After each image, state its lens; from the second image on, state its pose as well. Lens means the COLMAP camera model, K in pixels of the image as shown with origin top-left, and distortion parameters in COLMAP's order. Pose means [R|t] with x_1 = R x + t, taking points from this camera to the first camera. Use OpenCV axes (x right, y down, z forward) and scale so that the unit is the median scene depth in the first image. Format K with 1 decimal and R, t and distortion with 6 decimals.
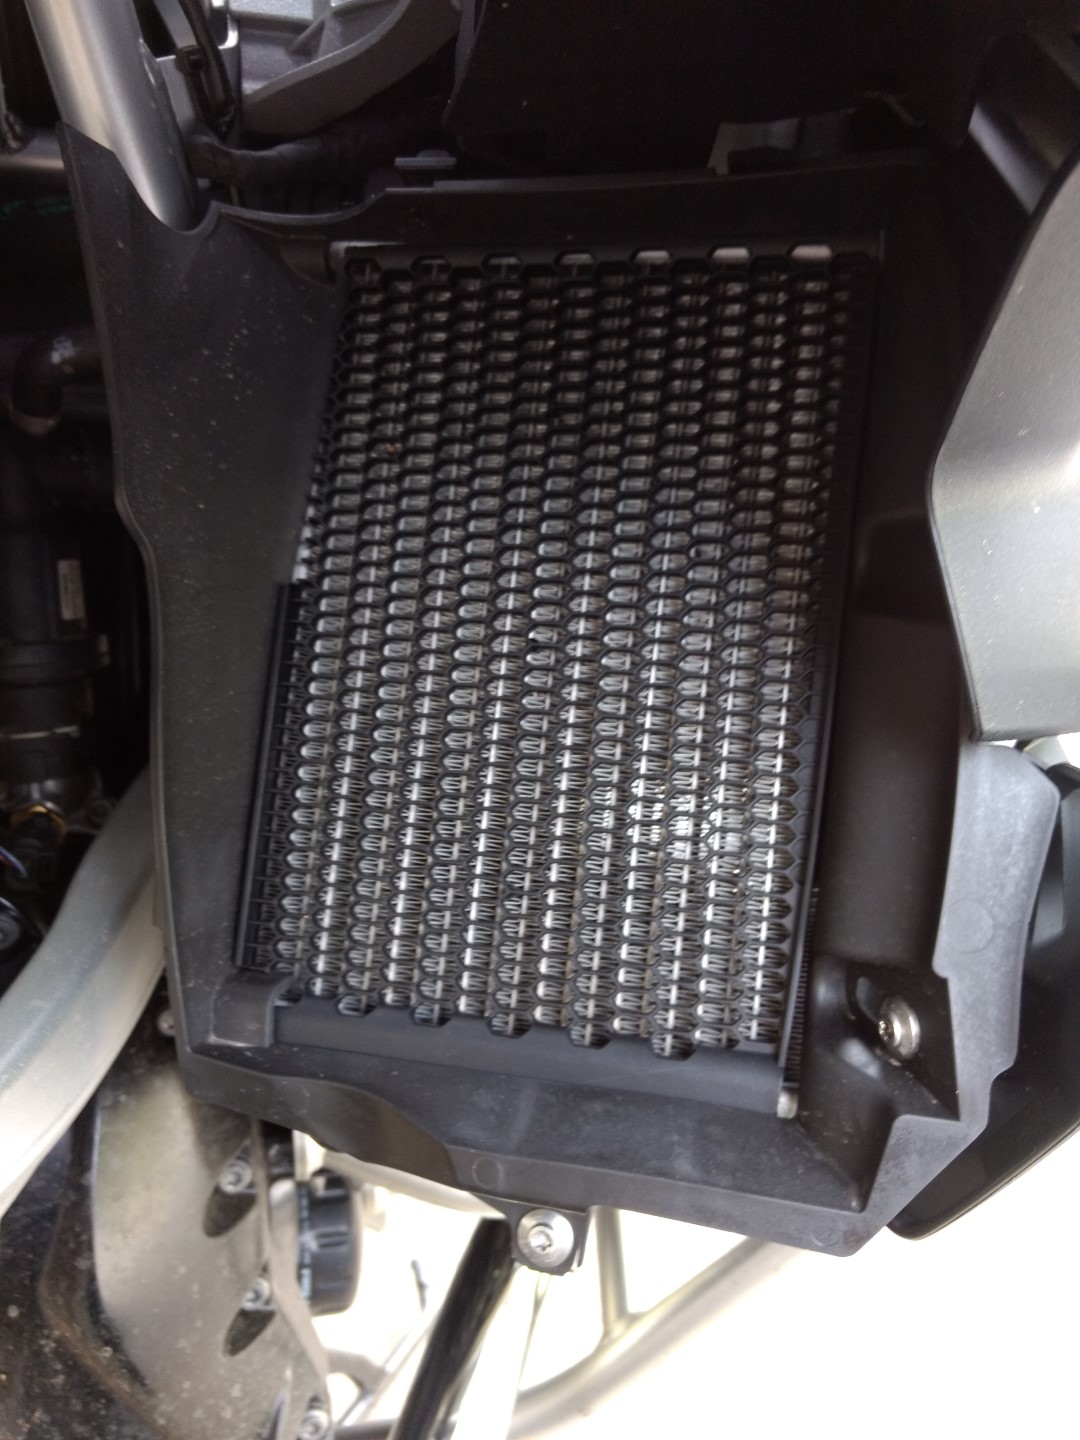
lens RADIAL K [[1155.2, 0, 545.4], [0, 1155.2, 716.7], [0, 0, 1]] dist [-0.008801, 0.010961]
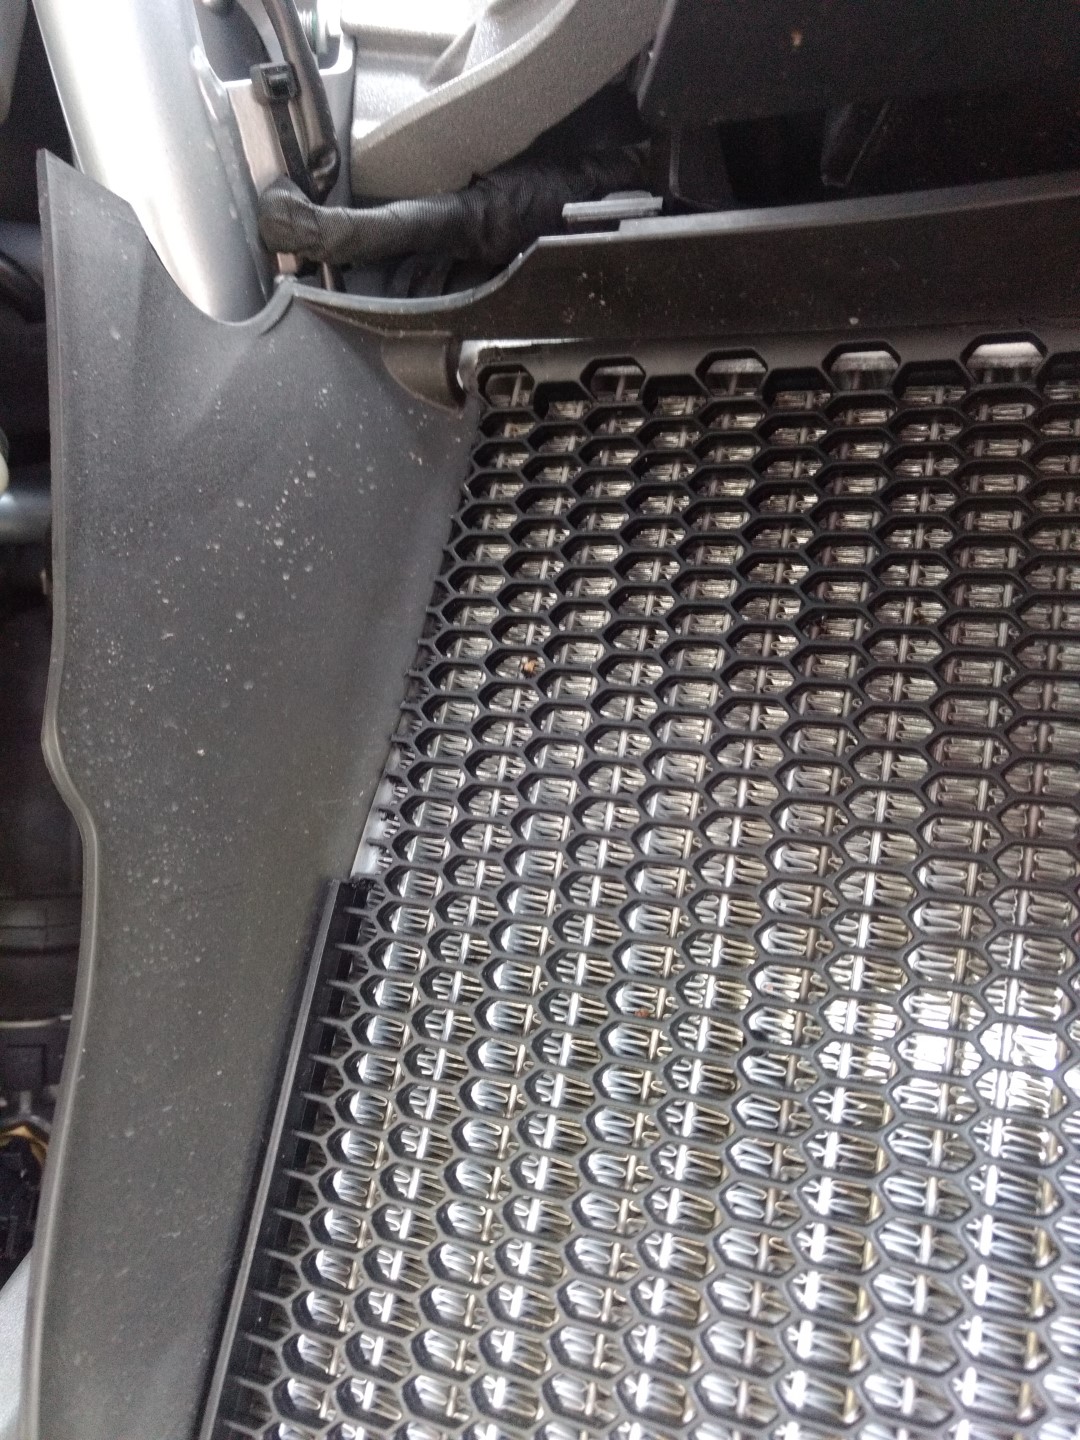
lens RADIAL K [[1155.2, 0, 548.5], [0, 1155.2, 706.6], [0, 0, 1]] dist [-0.008801, 0.010961]
pose [[0.984095, 0.045696, -0.171664, -0.020380], [-0.072672, 0.985347, -0.154308, -0.123101], [0.162098, 0.164329, 0.972996, 0.433873]]
